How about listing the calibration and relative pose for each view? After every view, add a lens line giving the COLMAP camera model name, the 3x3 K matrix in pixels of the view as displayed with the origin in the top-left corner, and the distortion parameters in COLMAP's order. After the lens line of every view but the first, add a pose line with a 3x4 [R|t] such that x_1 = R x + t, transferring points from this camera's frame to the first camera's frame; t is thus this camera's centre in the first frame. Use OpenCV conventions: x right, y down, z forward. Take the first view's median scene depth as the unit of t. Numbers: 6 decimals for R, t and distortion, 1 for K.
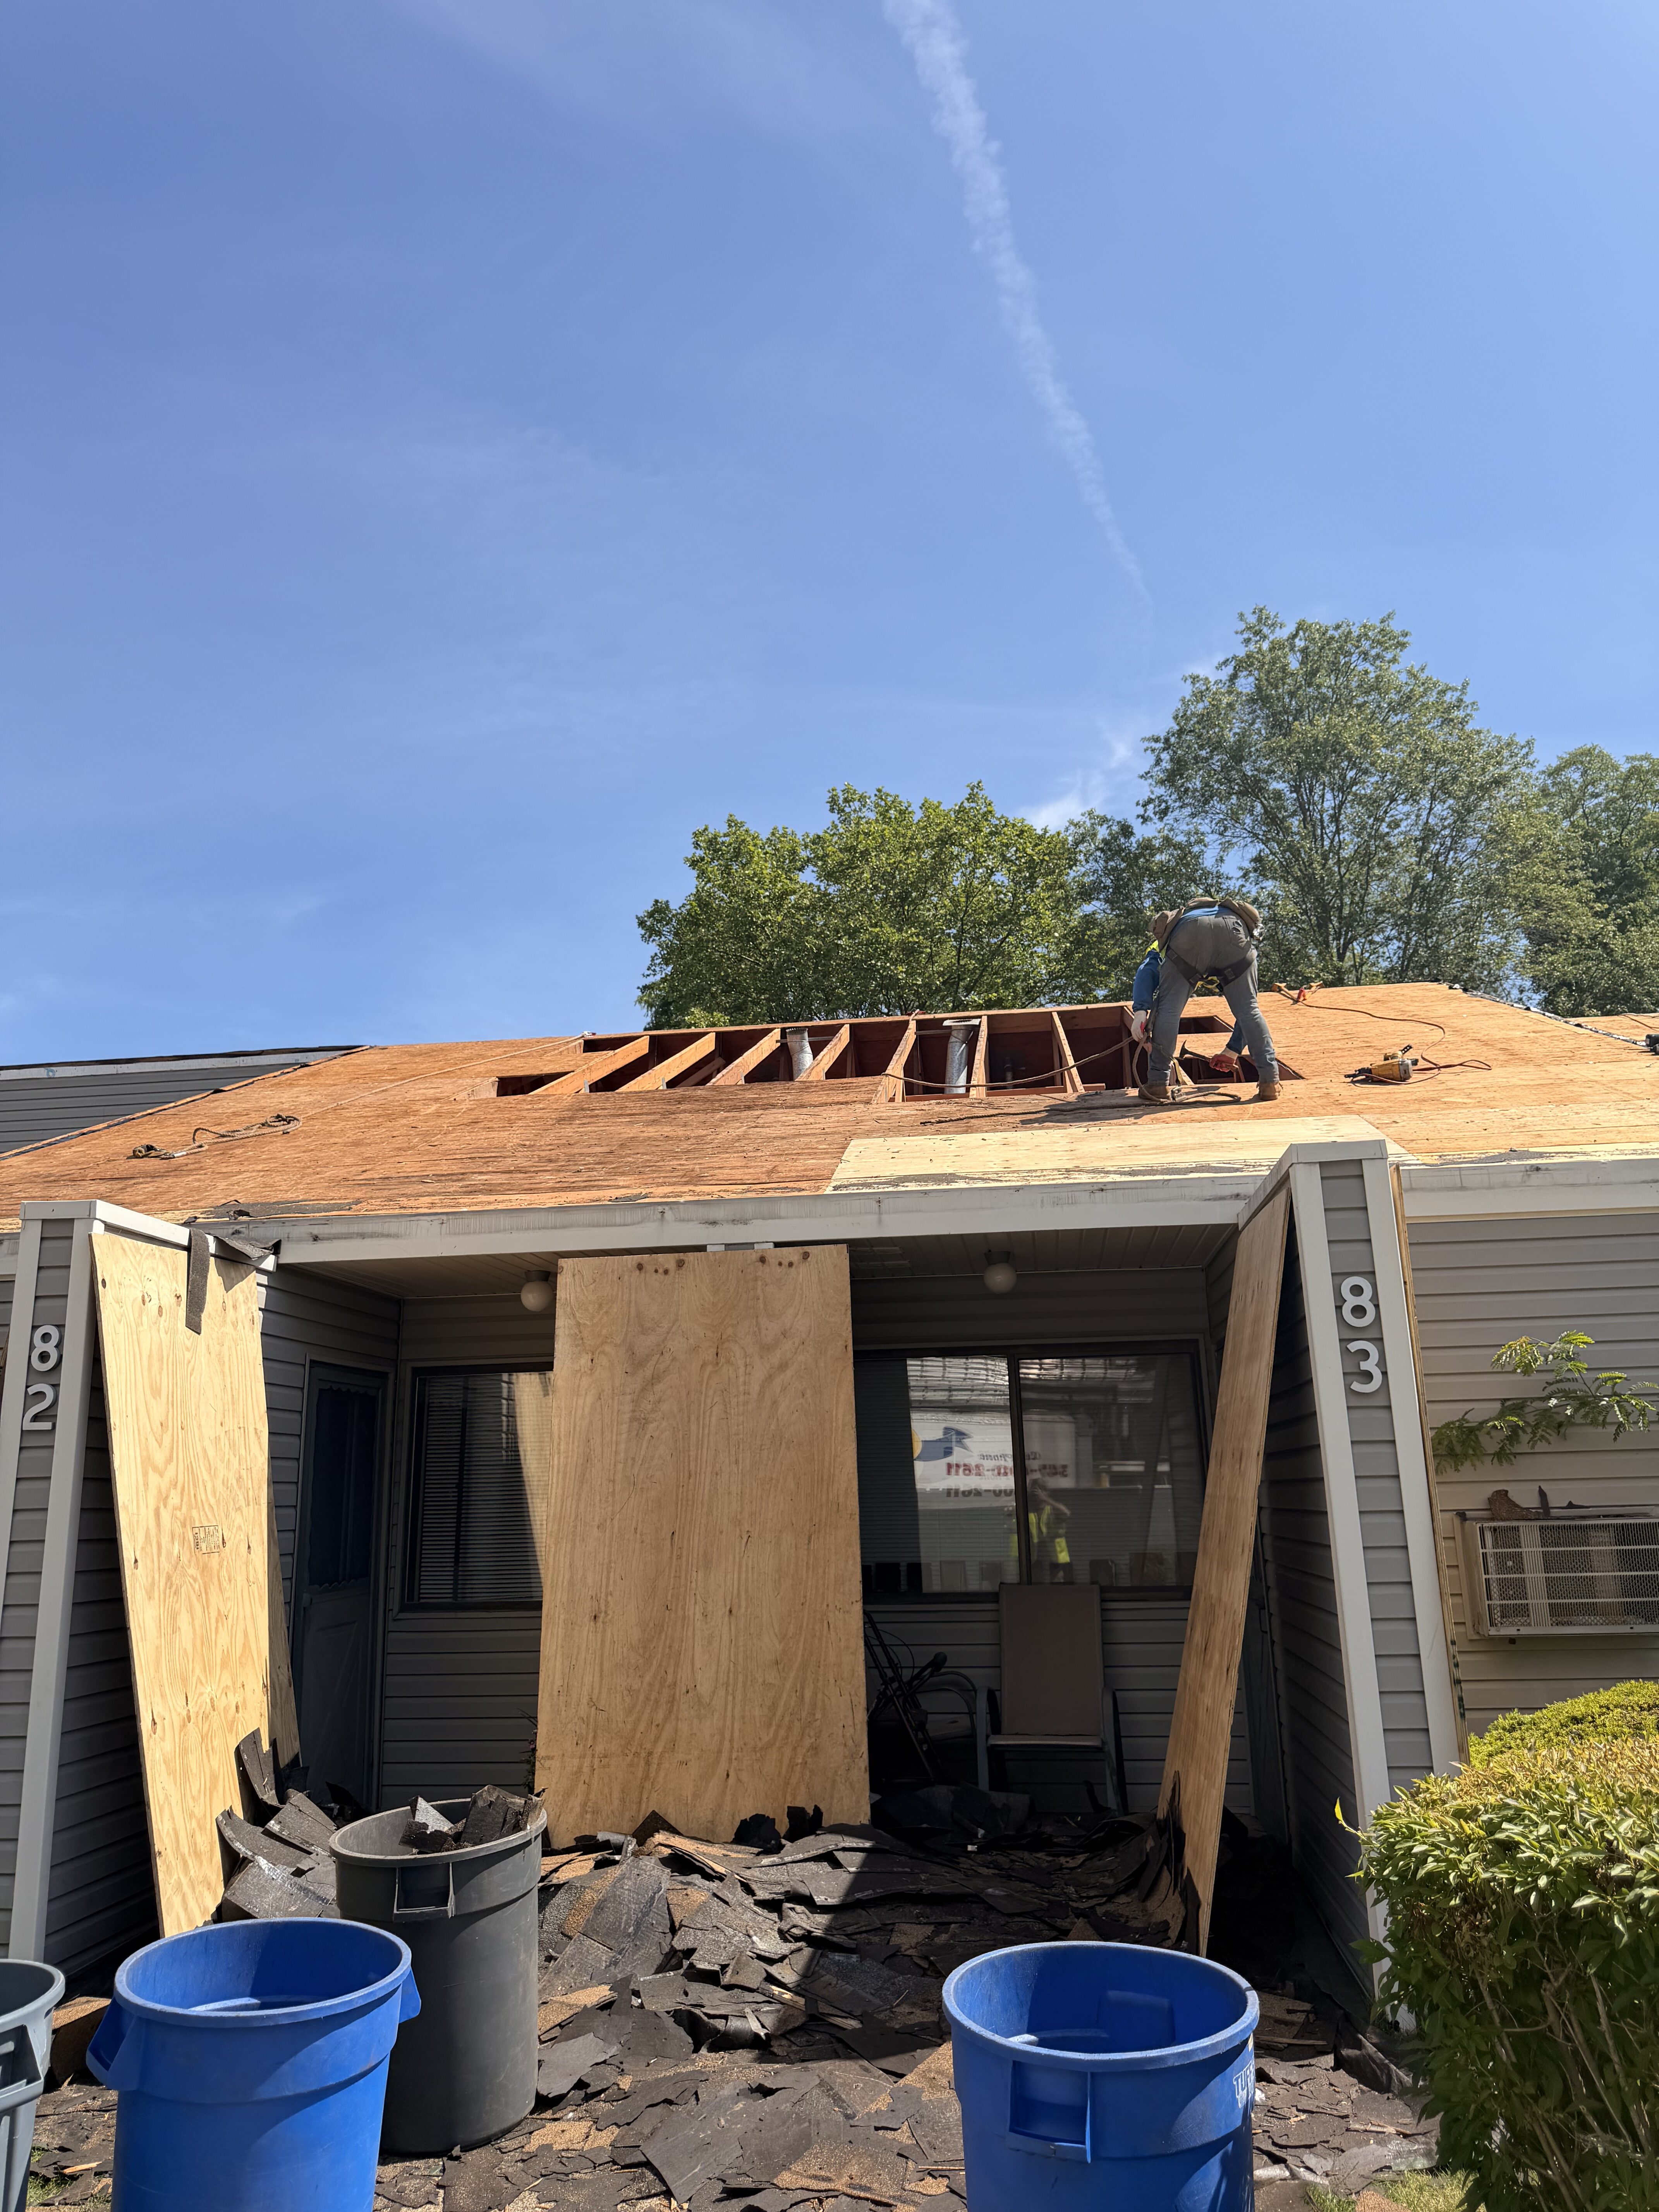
lens RADIAL K [[1498.8, 0, 820.7], [0, 1498.8, 1023.6], [0, 0, 1]] dist [0.041241, -0.061361]
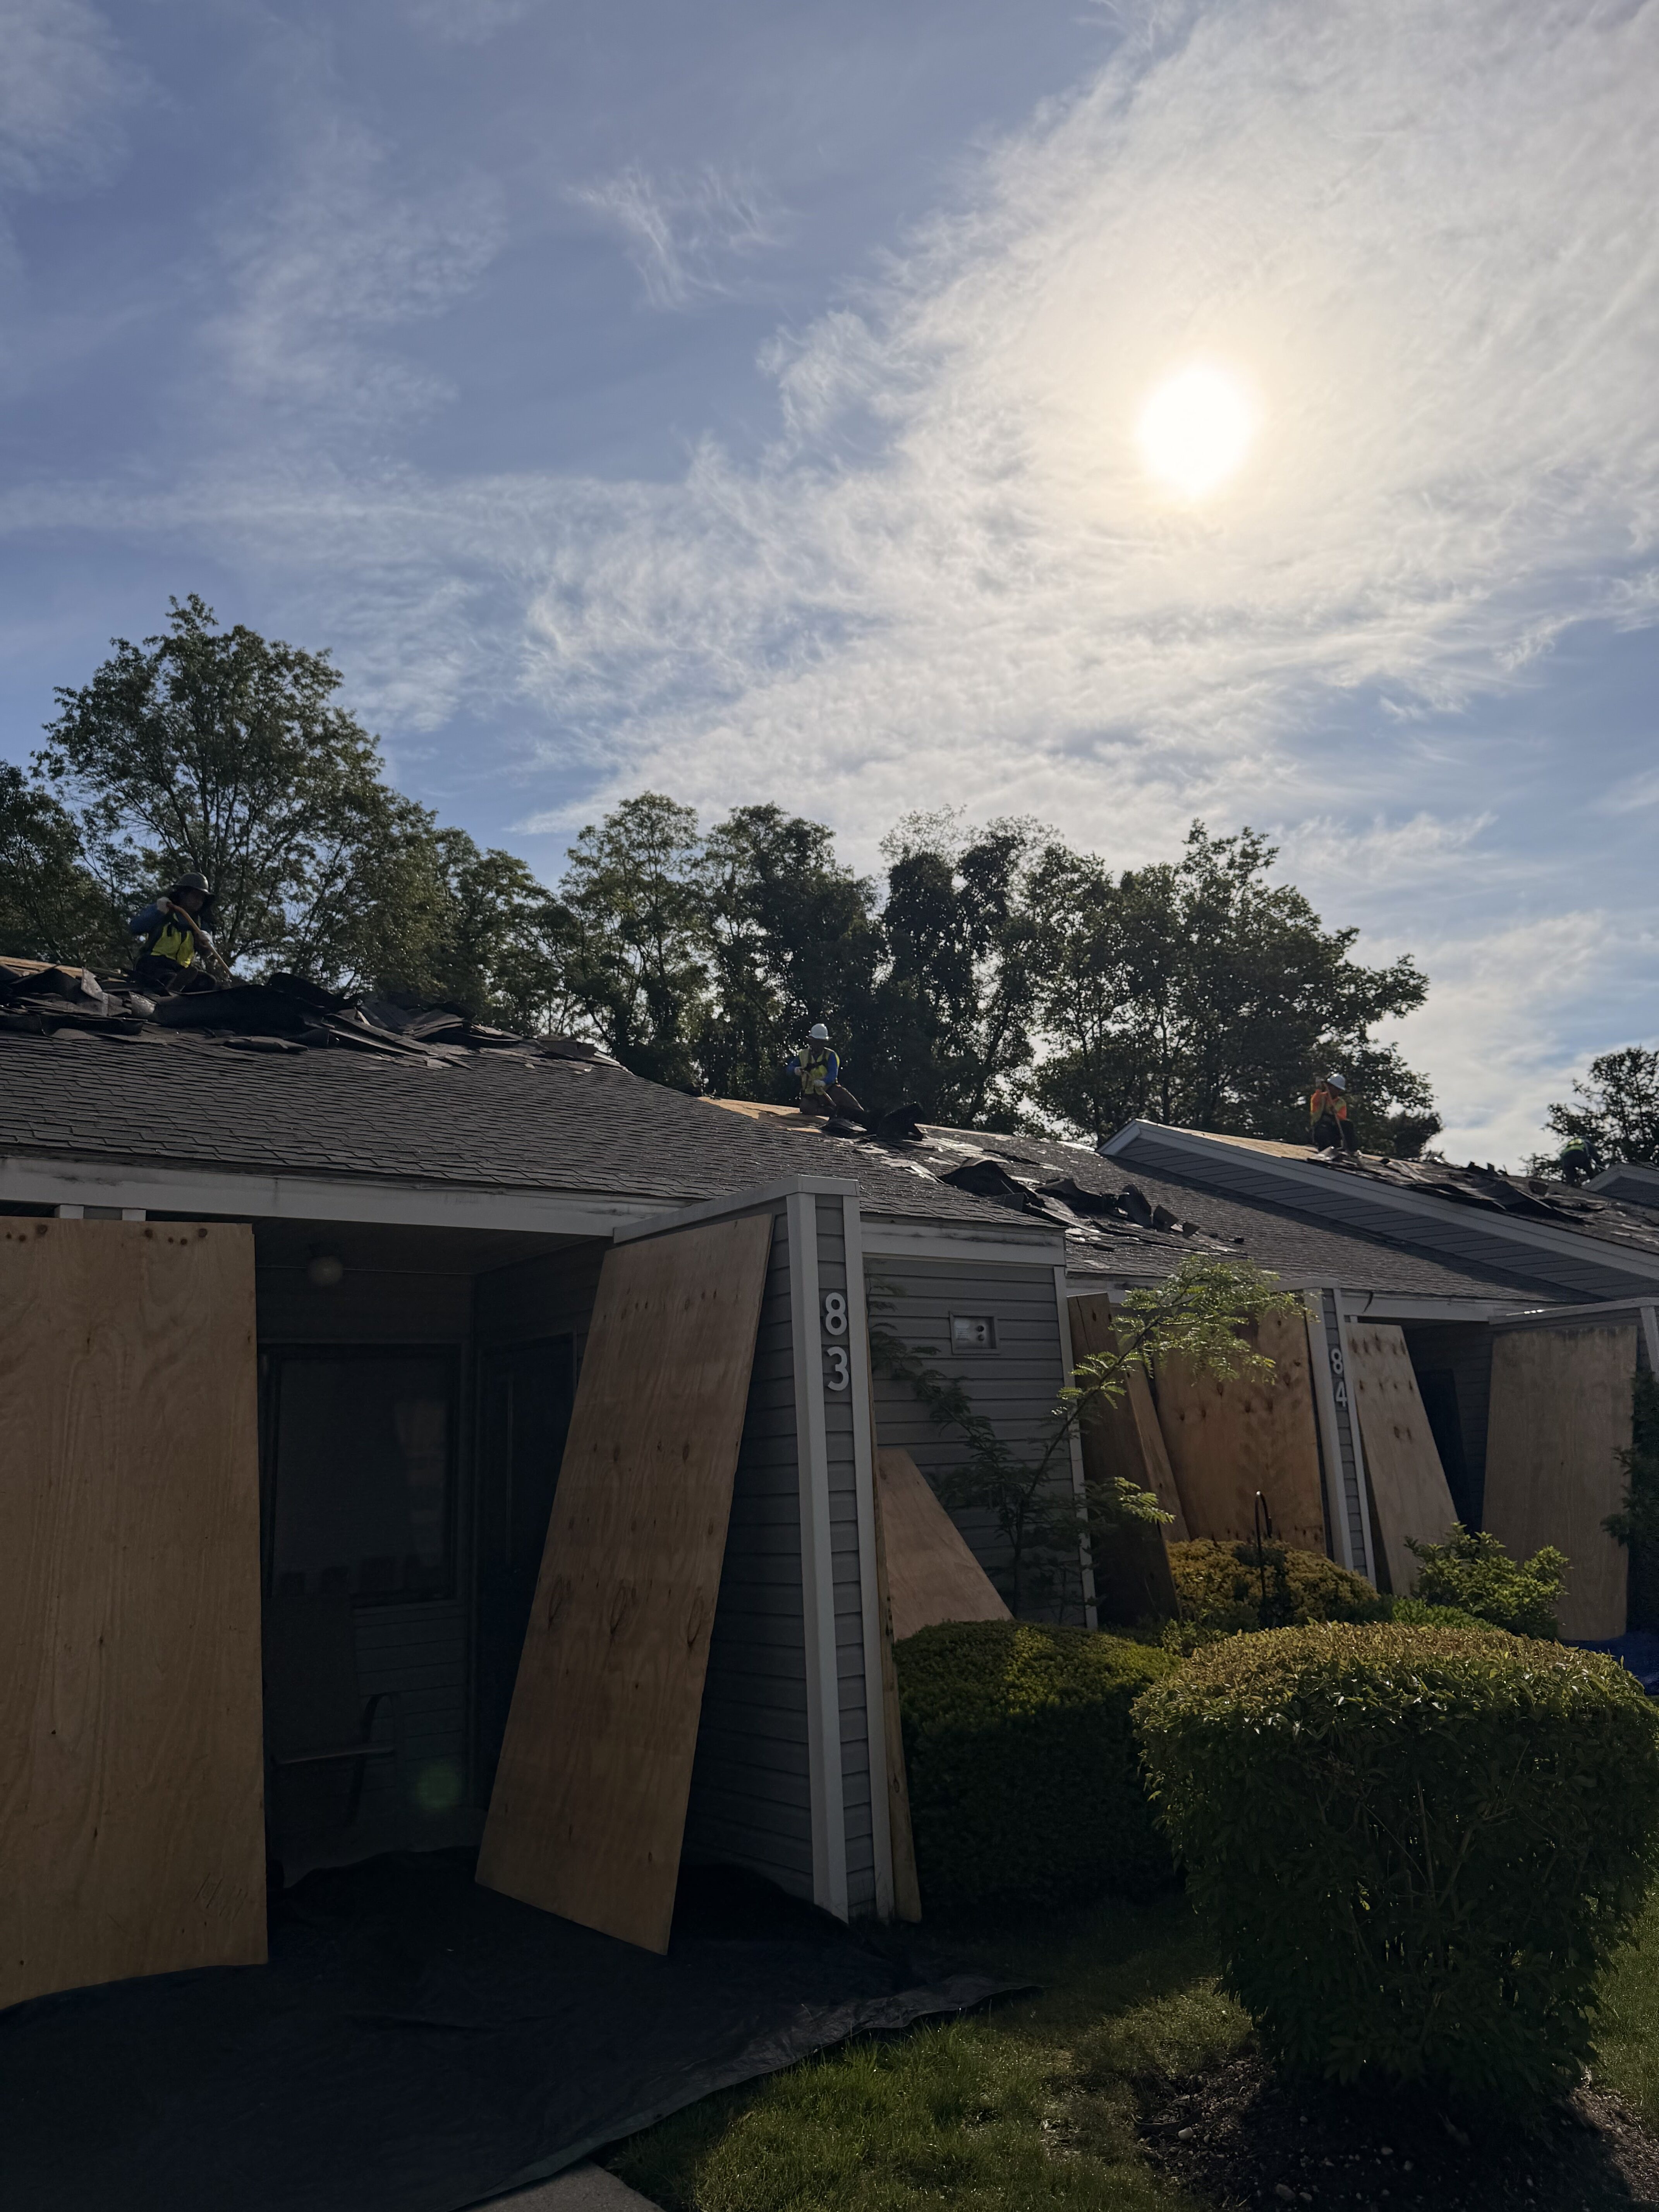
lens RADIAL K [[1498.8, 0, 820.7], [0, 1498.8, 1023.6], [0, 0, 1]] dist [0.041241, -0.061361]
pose [[0.724980, 0.180545, 0.664686, -0.365075], [-0.170866, 0.982011, -0.080374, 0.043617], [-0.667240, -0.055303, 0.742787, 0.109002]]
